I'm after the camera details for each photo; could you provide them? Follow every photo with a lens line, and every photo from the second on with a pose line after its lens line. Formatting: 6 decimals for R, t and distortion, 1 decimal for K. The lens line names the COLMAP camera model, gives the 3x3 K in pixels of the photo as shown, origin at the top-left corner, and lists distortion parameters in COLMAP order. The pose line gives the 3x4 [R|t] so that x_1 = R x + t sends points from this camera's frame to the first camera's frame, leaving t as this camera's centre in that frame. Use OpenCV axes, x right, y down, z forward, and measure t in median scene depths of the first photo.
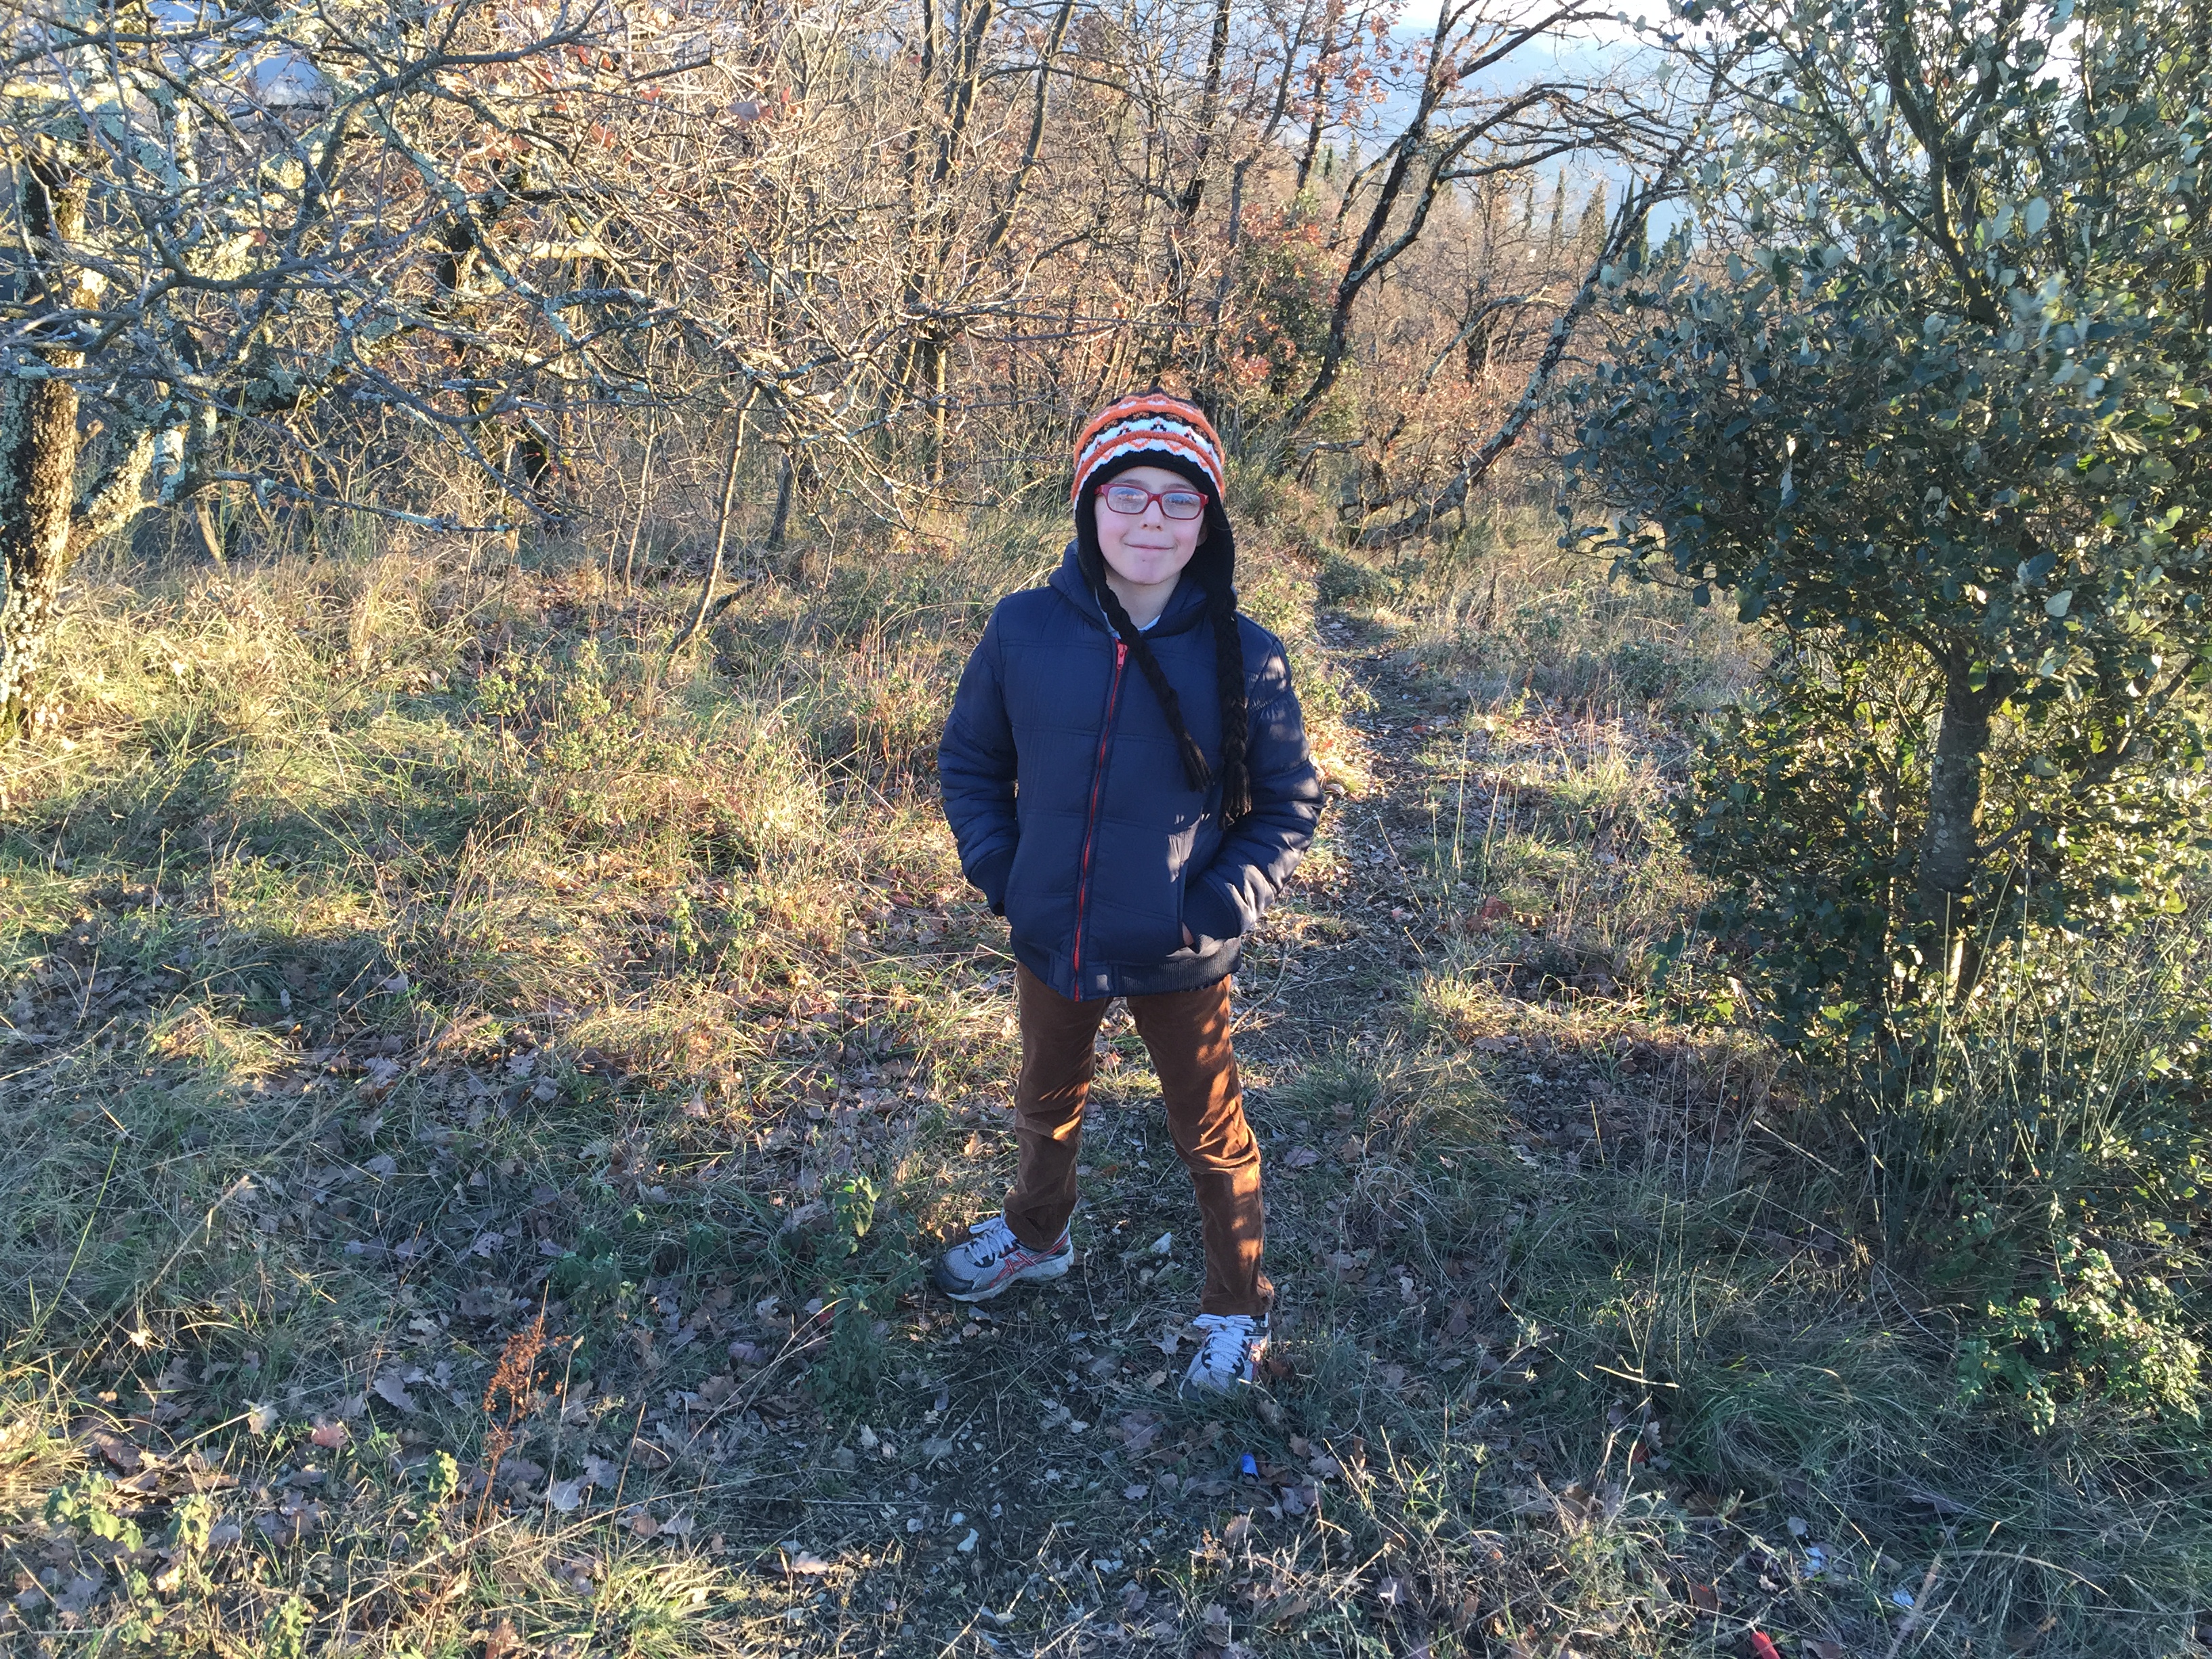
lens RADIAL K [[1856.2, 0, 1083.7], [0, 1856.2, 823.5], [0, 0, 1]] dist [0.040109, -0.040630]
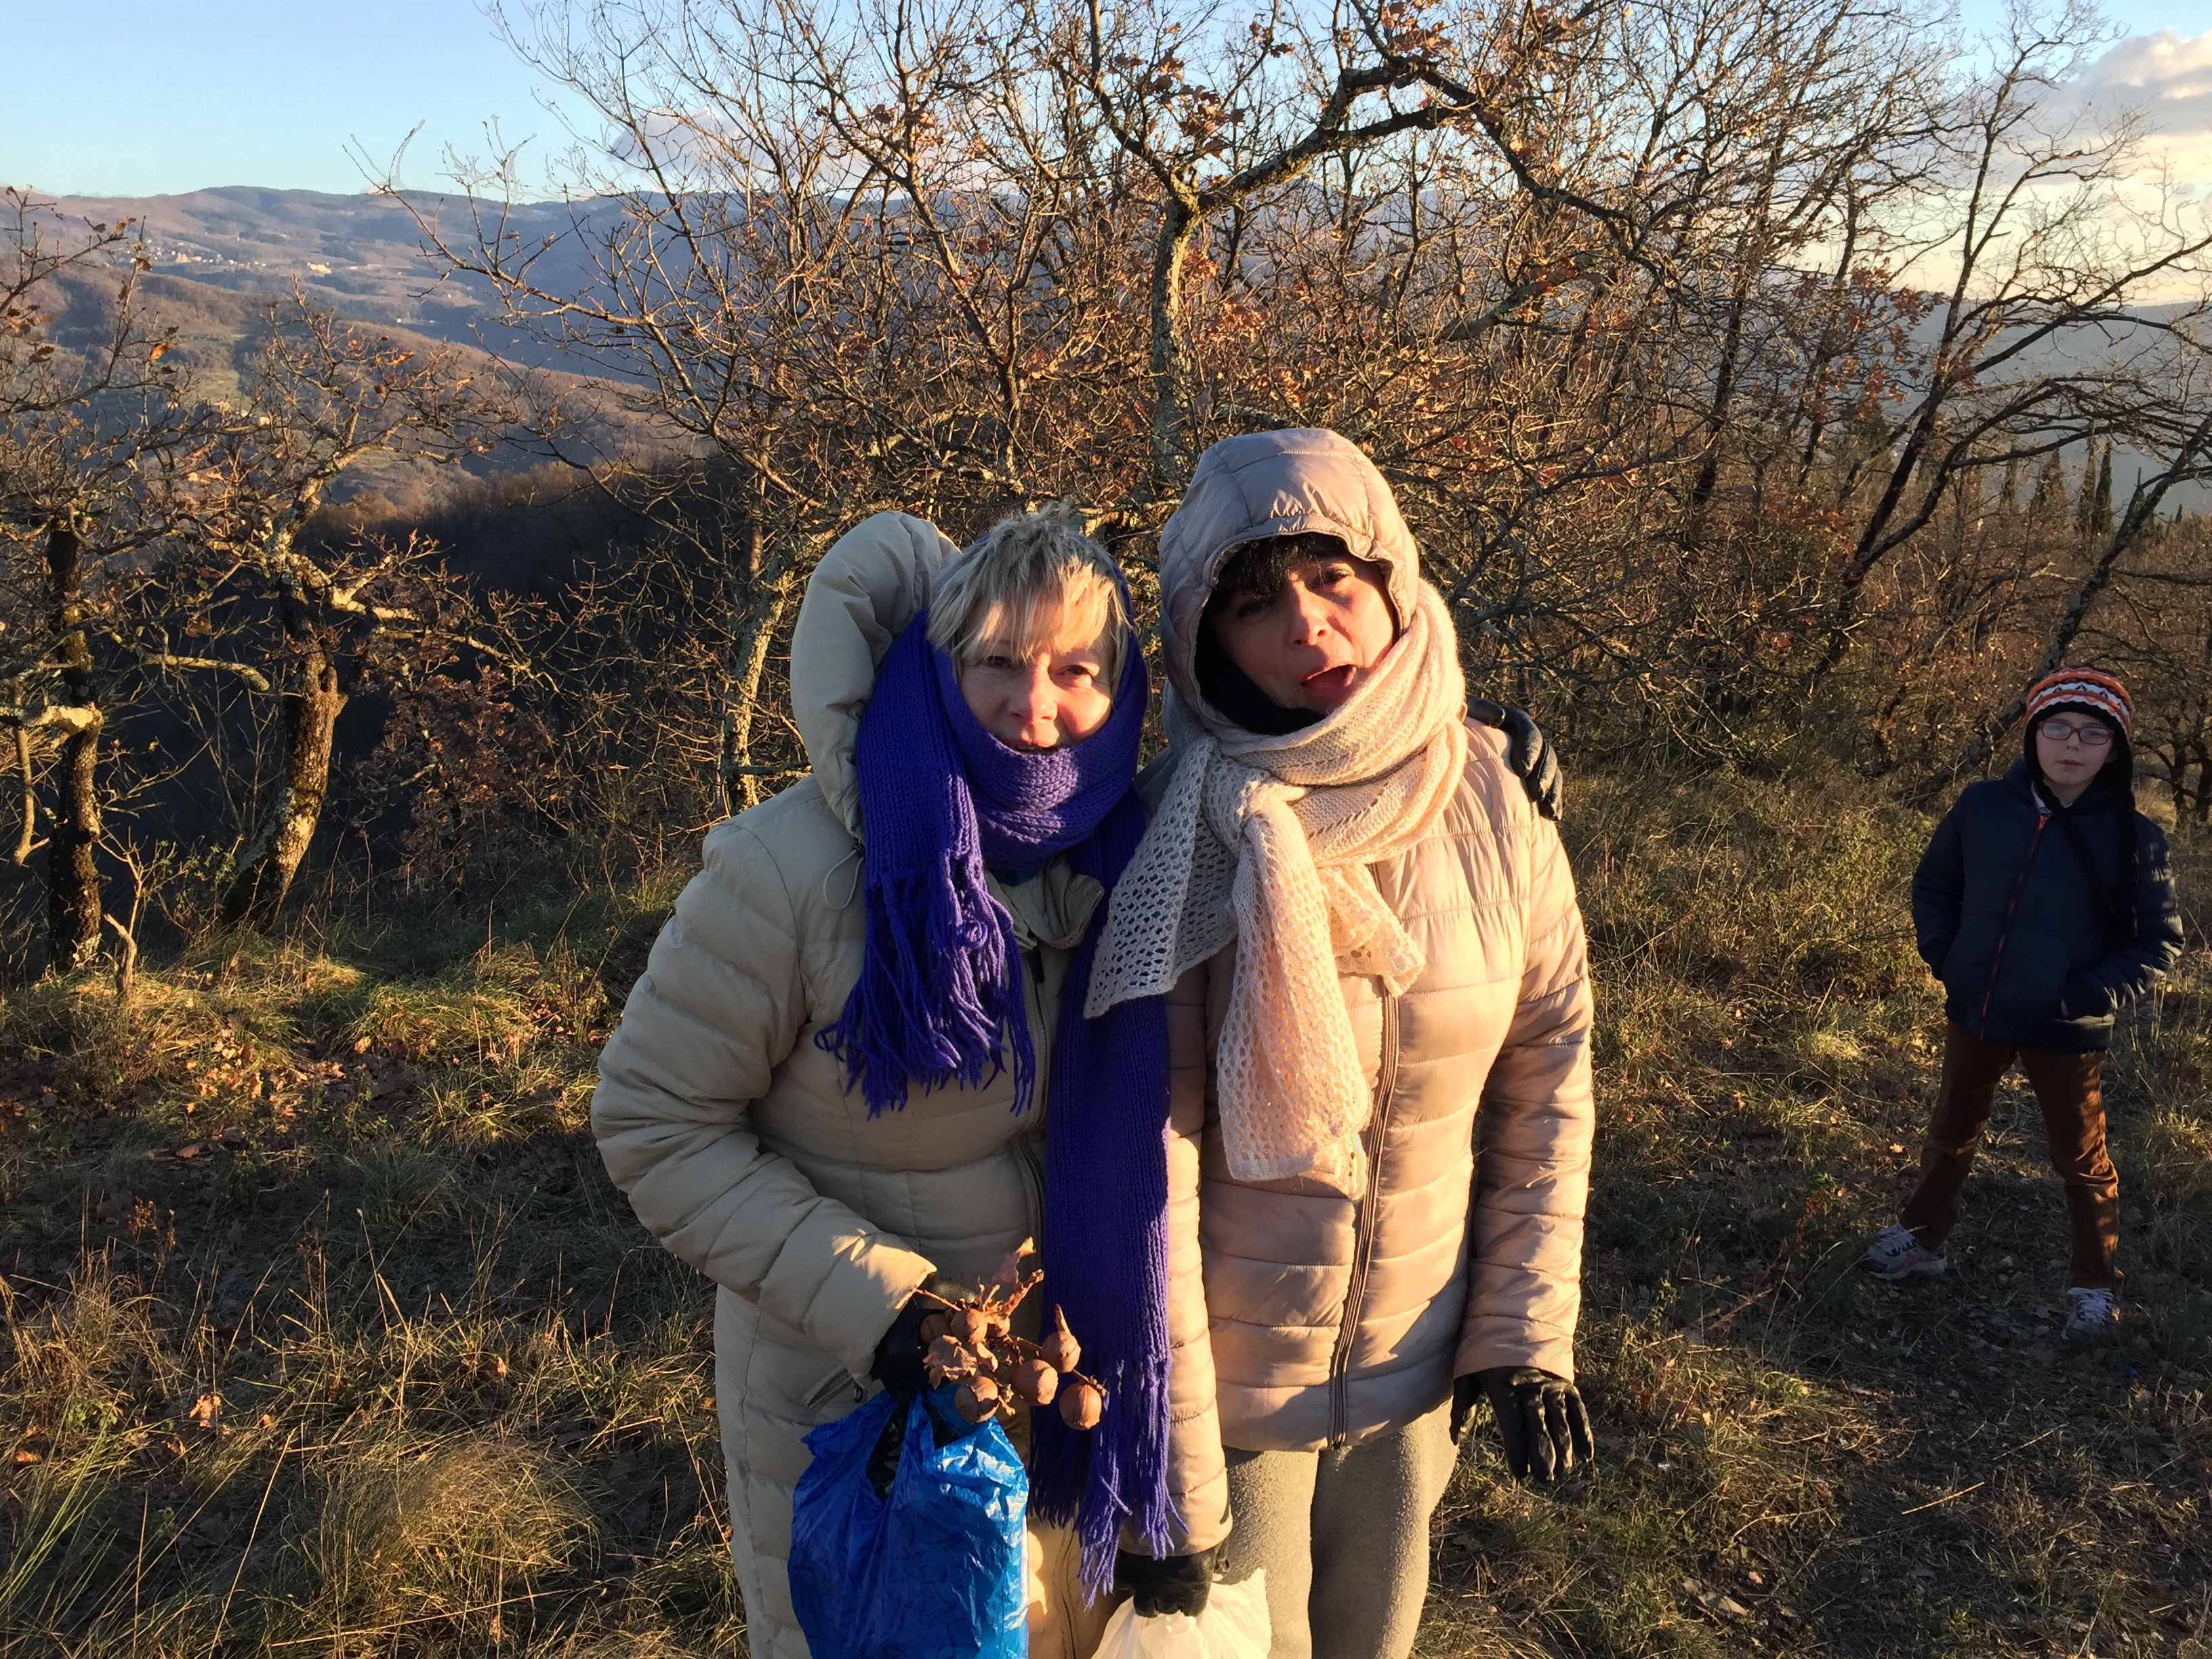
lens RADIAL K [[1856.2, 0, 1128.9], [0, 1856.2, 821.6], [0, 0, 1]] dist [0.040109, -0.040630]
pose [[0.980139, 0.011526, -0.197975, -0.061467], [-0.039920, 0.989341, -0.140039, 0.022747], [0.194250, 0.145161, 0.970152, -0.100815]]
